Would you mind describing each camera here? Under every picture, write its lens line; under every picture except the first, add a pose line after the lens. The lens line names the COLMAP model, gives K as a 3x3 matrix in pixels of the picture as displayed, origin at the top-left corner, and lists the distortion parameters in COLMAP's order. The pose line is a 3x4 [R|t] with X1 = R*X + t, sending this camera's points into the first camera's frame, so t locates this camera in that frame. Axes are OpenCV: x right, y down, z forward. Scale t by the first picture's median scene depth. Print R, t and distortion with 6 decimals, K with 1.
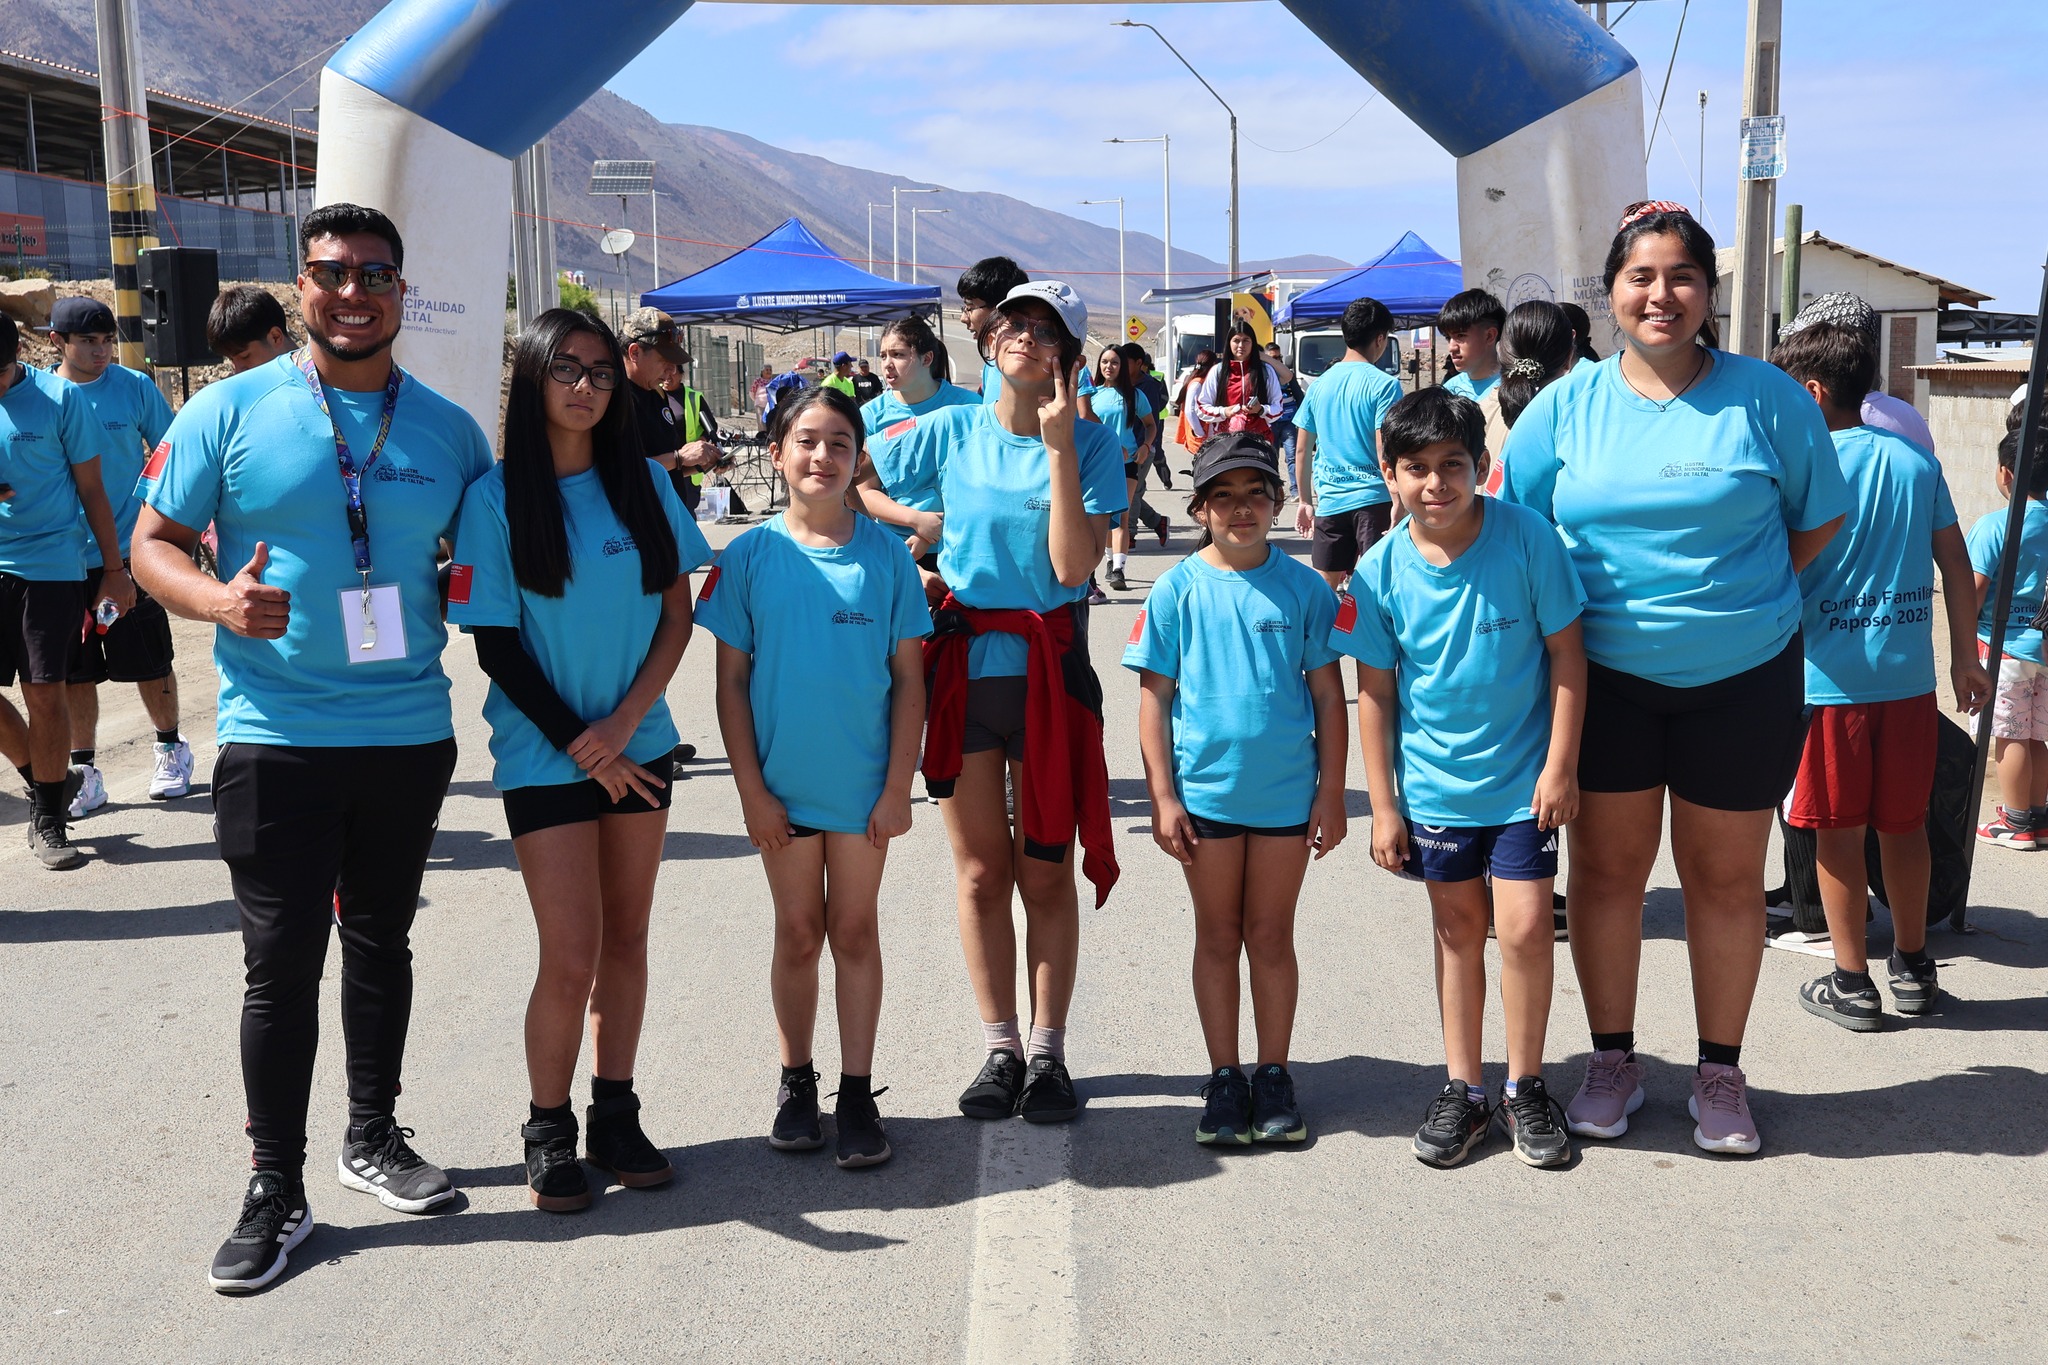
lens RADIAL K [[2196.3, 0, 1013.4], [0, 2196.3, 678.5], [0, 0, 1]] dist [0.007986, 0.000000]
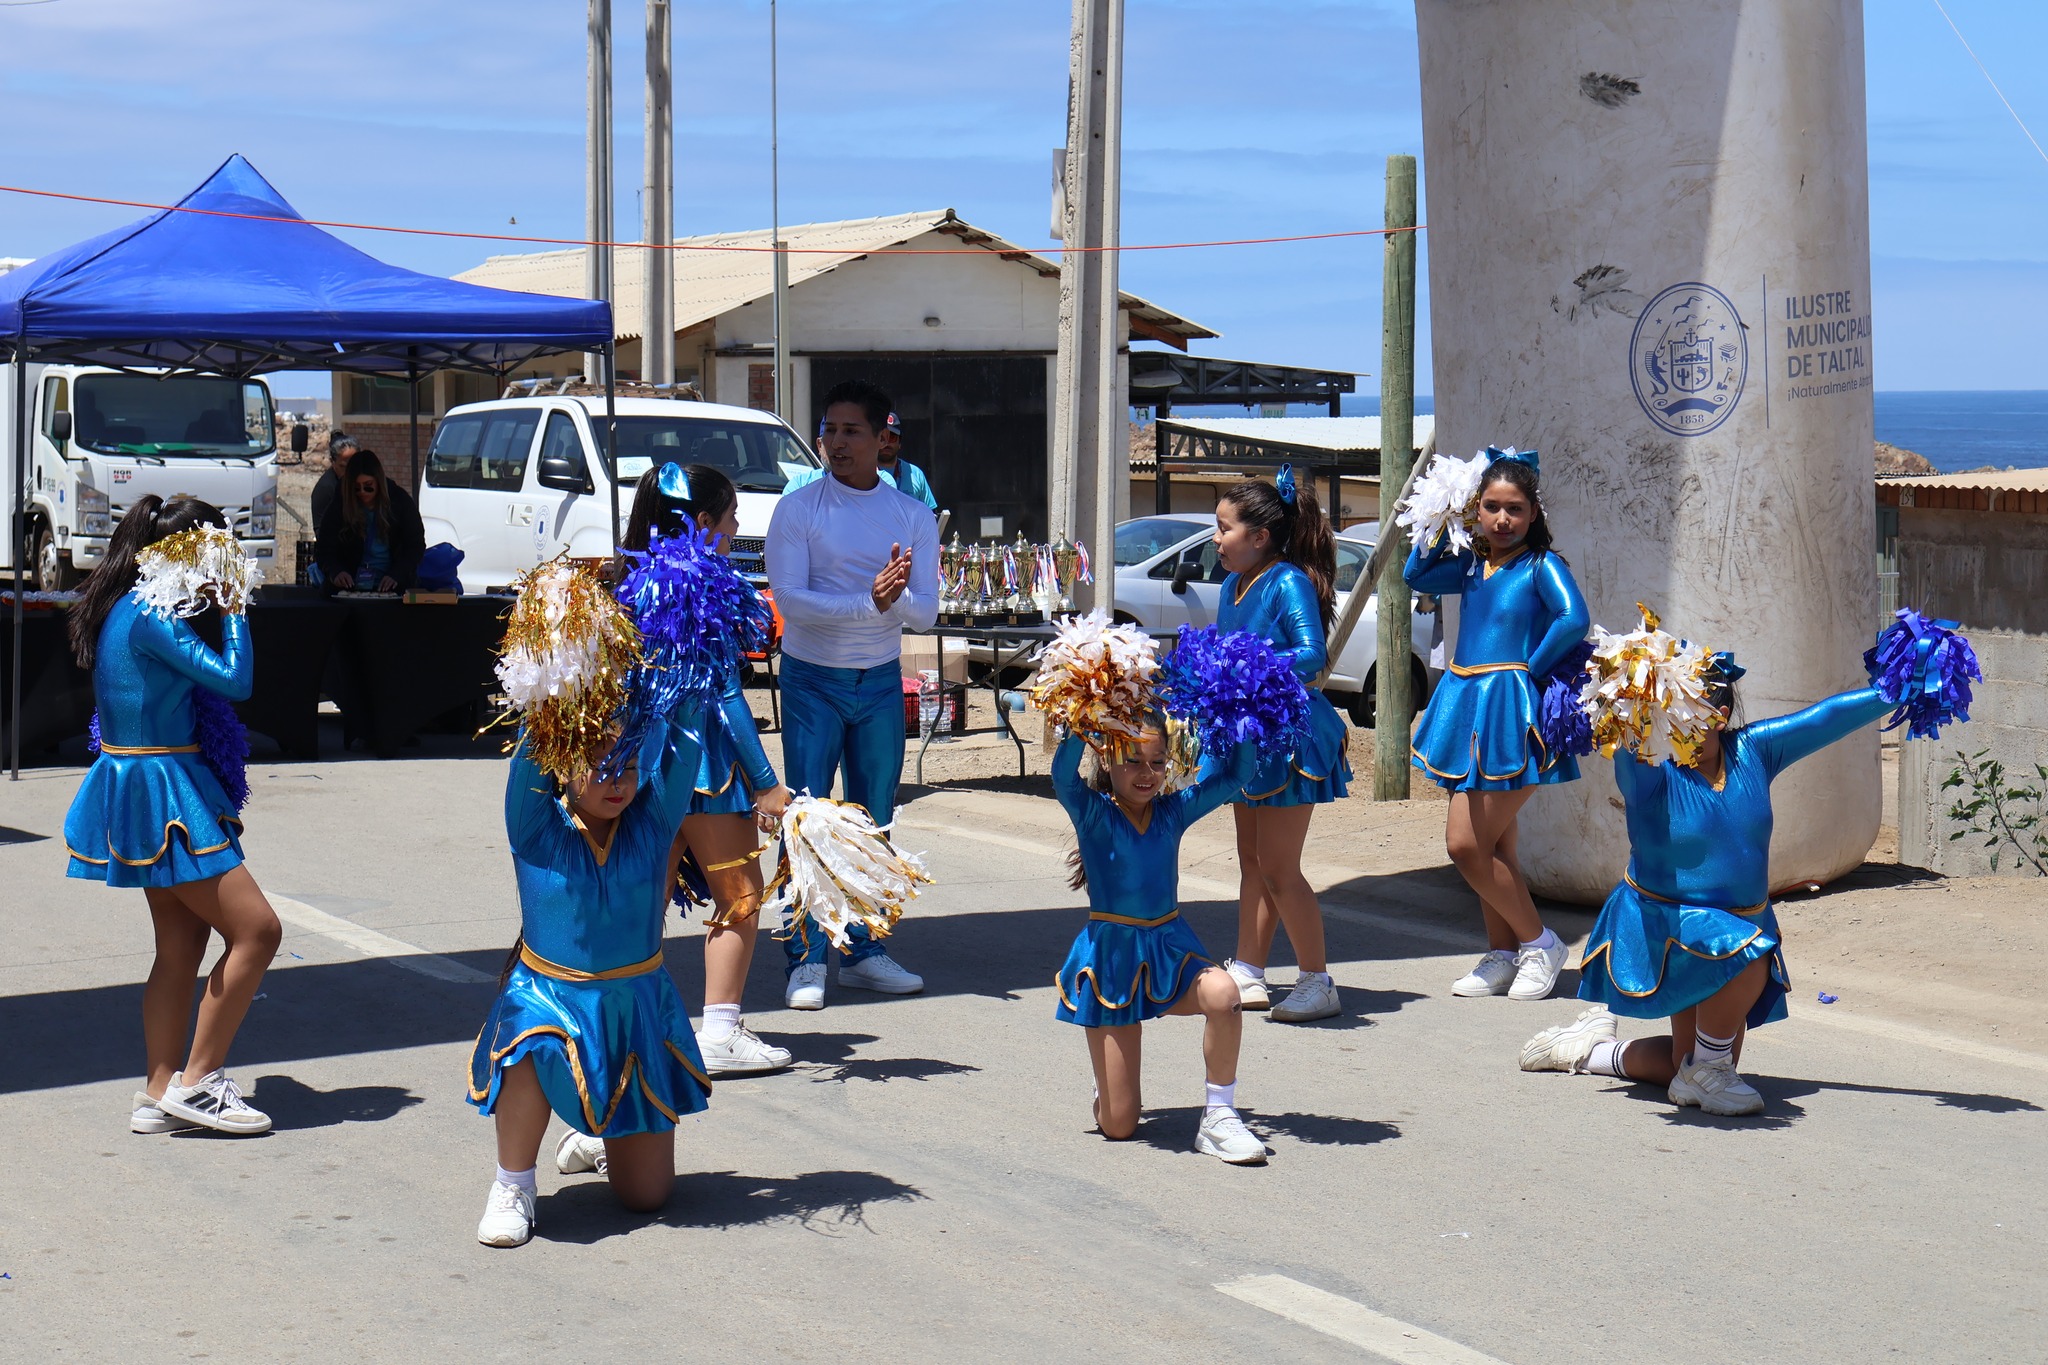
lens RADIAL K [[3616.6, 0, 1031.4], [0, 3616.6, 679.3], [0, 0, 1]] dist [0.008319, 0.000000]
pose [[0.865381, -0.022034, 0.500629, -0.087229], [0.055714, 0.997070, -0.052423, -0.031840], [-0.498007, 0.073258, 0.864073, 0.188966]]
